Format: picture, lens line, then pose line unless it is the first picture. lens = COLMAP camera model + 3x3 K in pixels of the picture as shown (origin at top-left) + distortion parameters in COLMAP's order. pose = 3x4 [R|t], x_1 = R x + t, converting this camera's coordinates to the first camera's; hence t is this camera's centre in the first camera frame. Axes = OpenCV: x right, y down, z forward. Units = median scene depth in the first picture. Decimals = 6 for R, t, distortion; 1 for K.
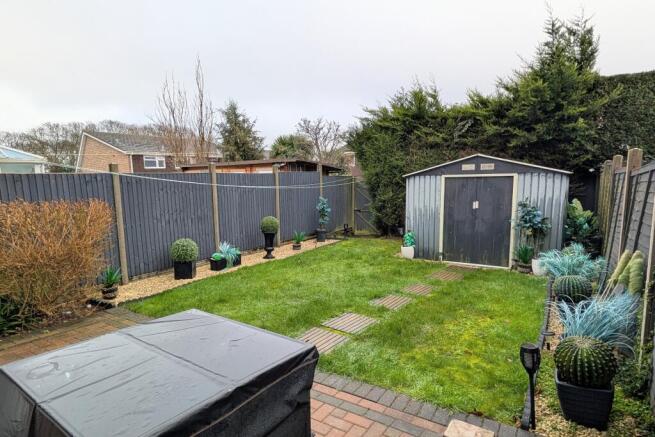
lens RADIAL K [[346.2, 0, 329.8], [0, 346.2, 224.2], [0, 0, 1]] dist [-0.003483, 0.000342]
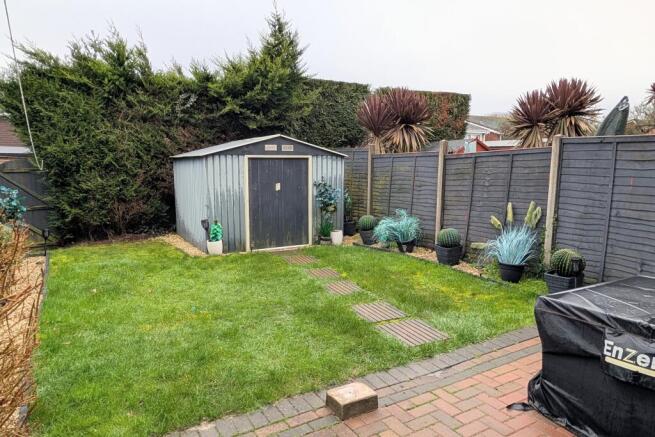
lens RADIAL K [[400.8, 0, 328.4], [0, 400.8, 217.7], [0, 0, 1]] dist [-0.009110, -0.003688]
pose [[0.498726, -0.099424, 0.861038, -0.491342], [0.099913, 0.993372, 0.056834, -0.018657], [-0.860982, 0.057684, 0.505354, 0.310712]]
